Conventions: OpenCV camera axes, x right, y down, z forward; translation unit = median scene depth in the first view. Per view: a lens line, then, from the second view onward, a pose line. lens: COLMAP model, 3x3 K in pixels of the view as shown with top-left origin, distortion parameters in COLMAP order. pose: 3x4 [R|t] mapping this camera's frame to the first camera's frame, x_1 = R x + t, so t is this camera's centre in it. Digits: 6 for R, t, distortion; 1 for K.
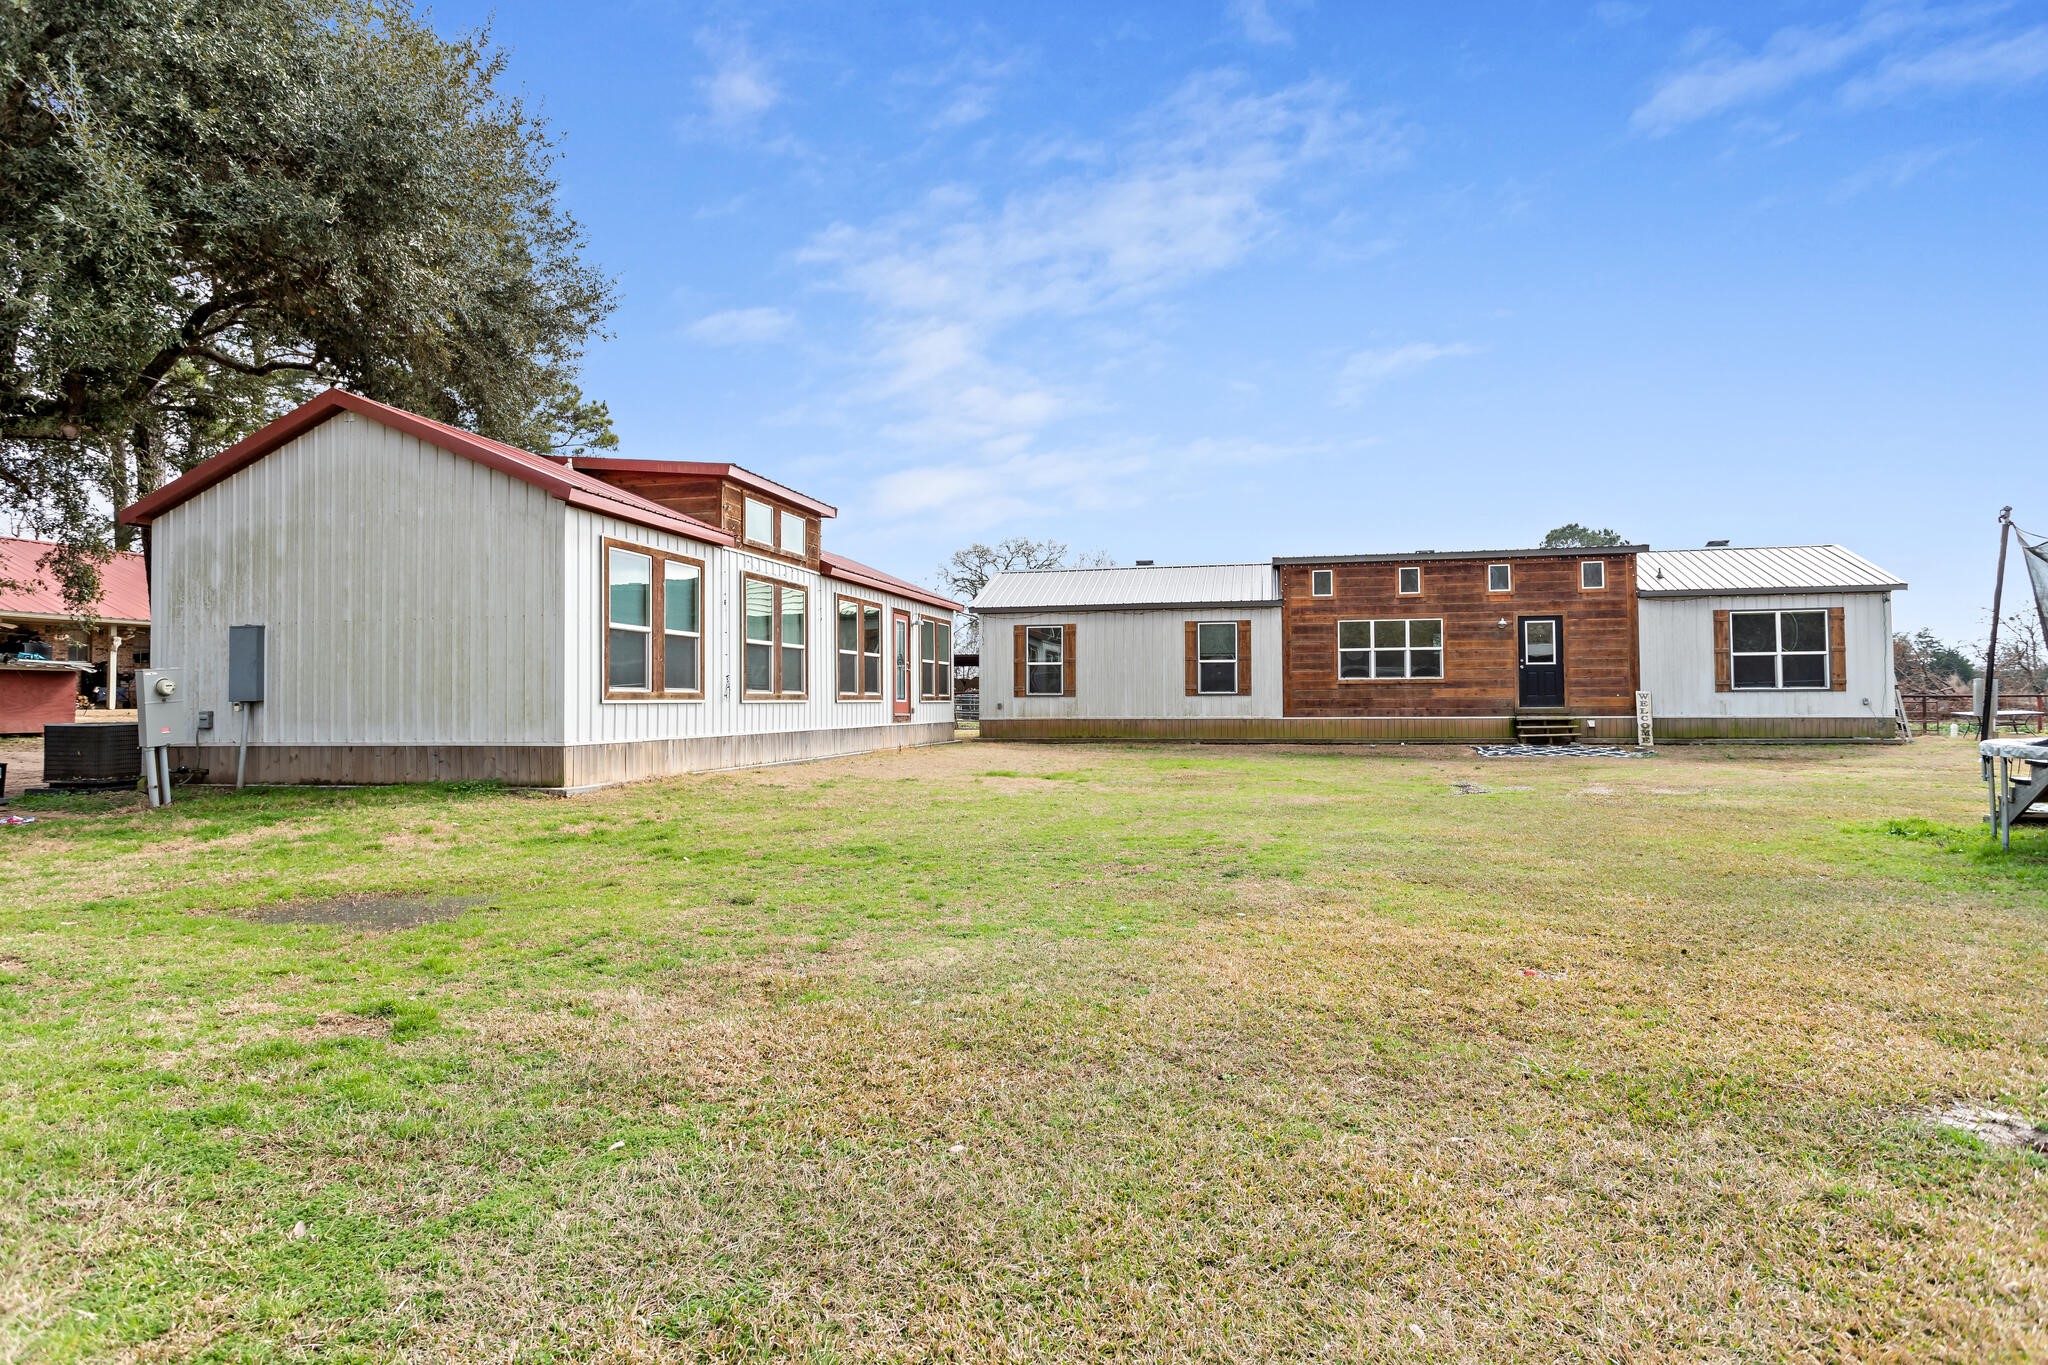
lens RADIAL K [[1159.2, 0, 1018.6], [0, 1159.2, 670.4], [0, 0, 1]] dist [0.007394, 0.001392]
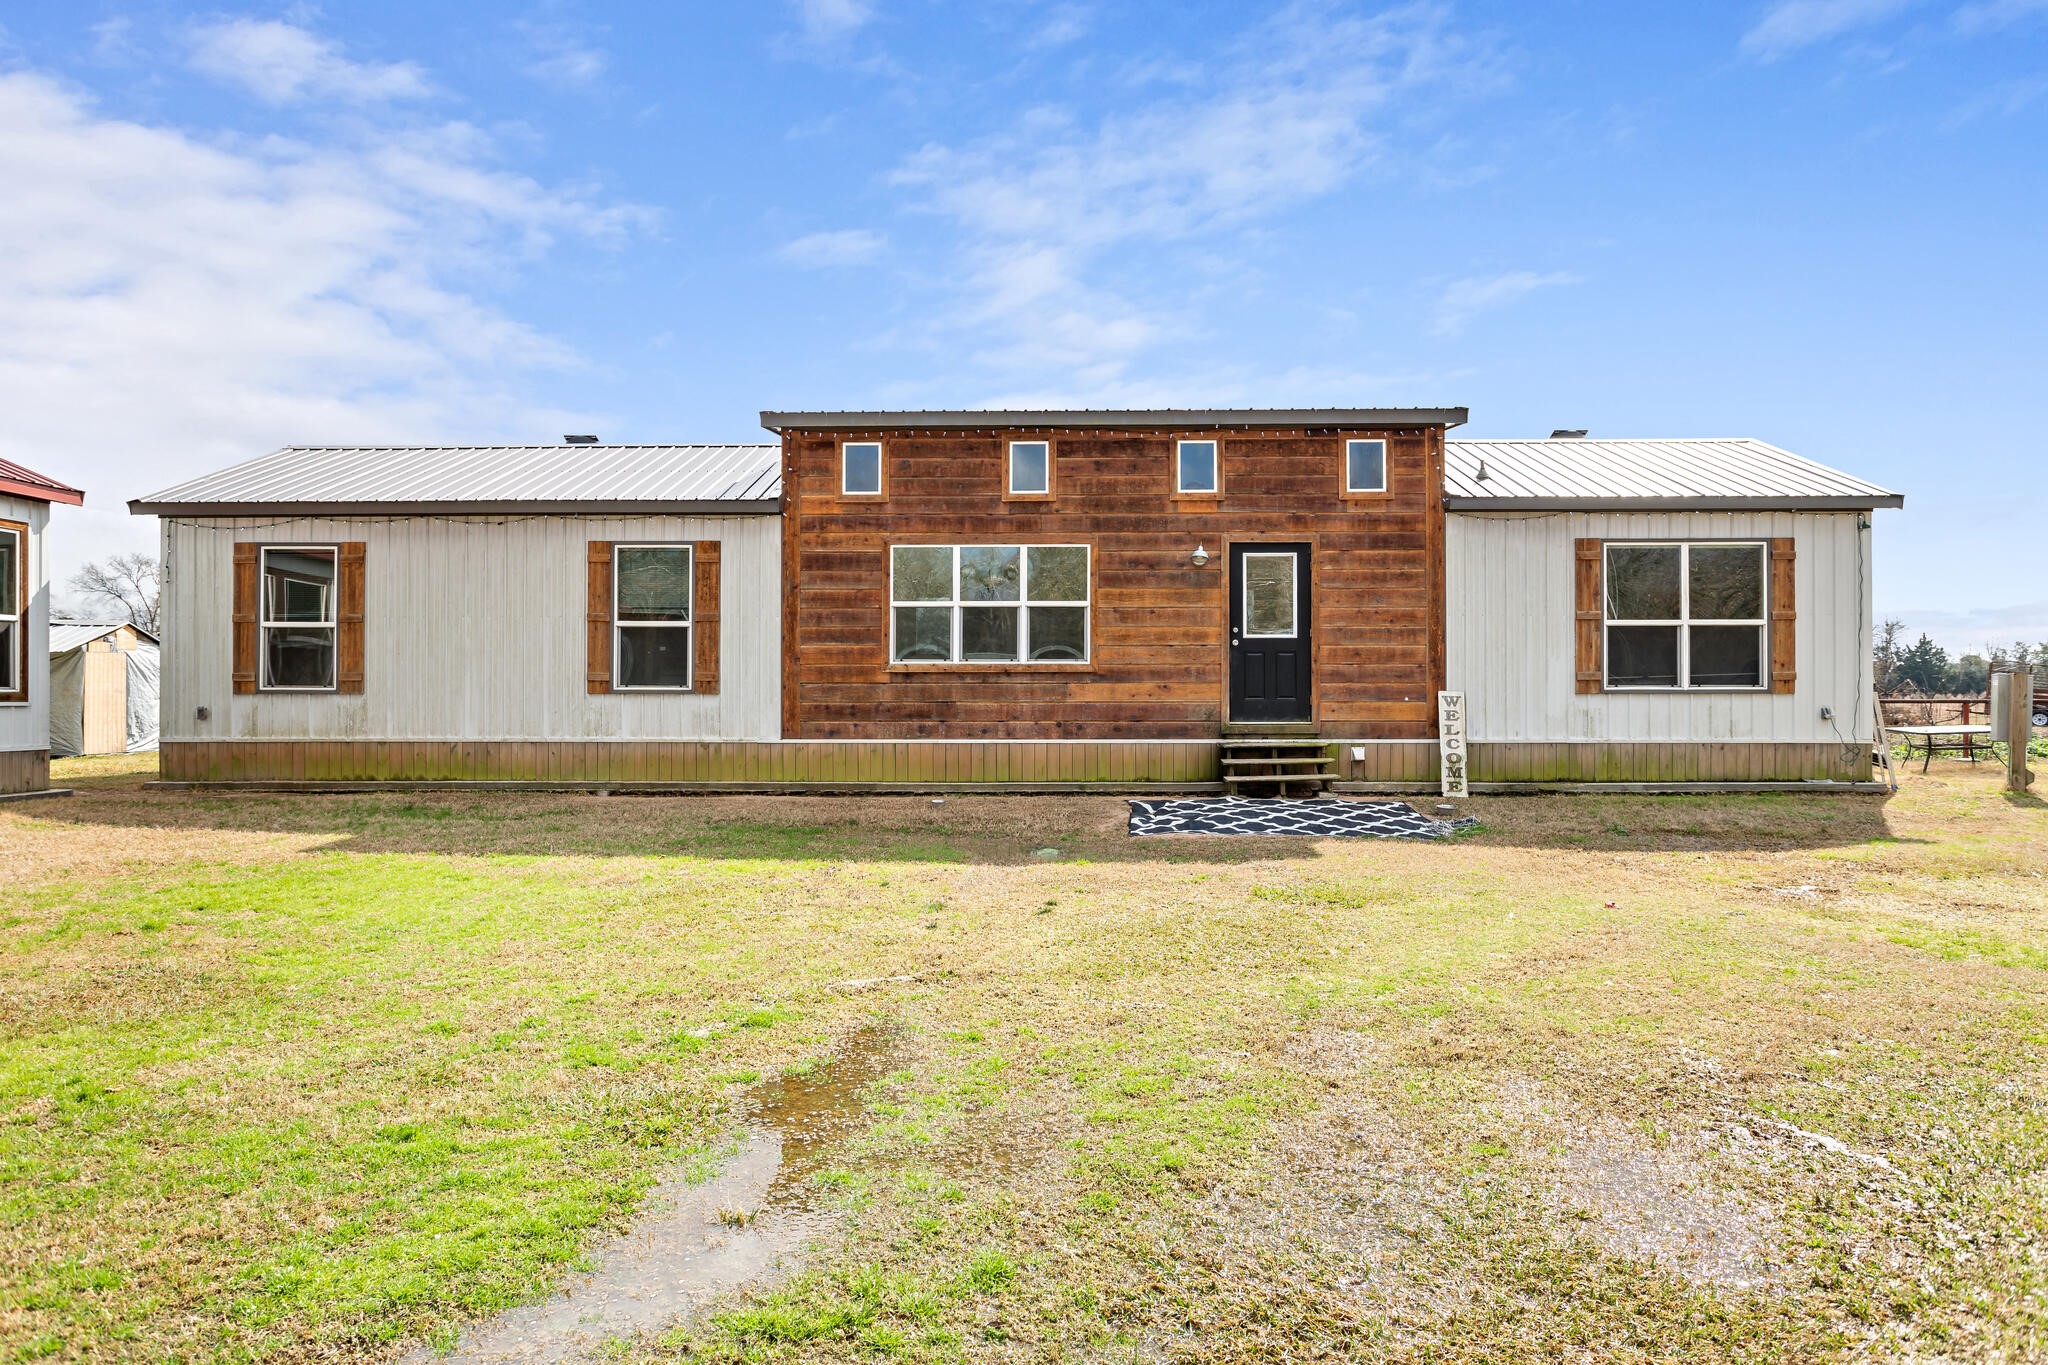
lens RADIAL K [[1305.5, 0, 1024.6], [0, 1305.5, 684.4], [0, 0, 1]] dist [-0.001615, -0.000429]
pose [[0.976011, 0.005218, 0.217660, 0.217505], [-0.011456, 0.999559, 0.027406, 0.000808], [-0.217421, -0.029242, 0.975640, 0.457836]]
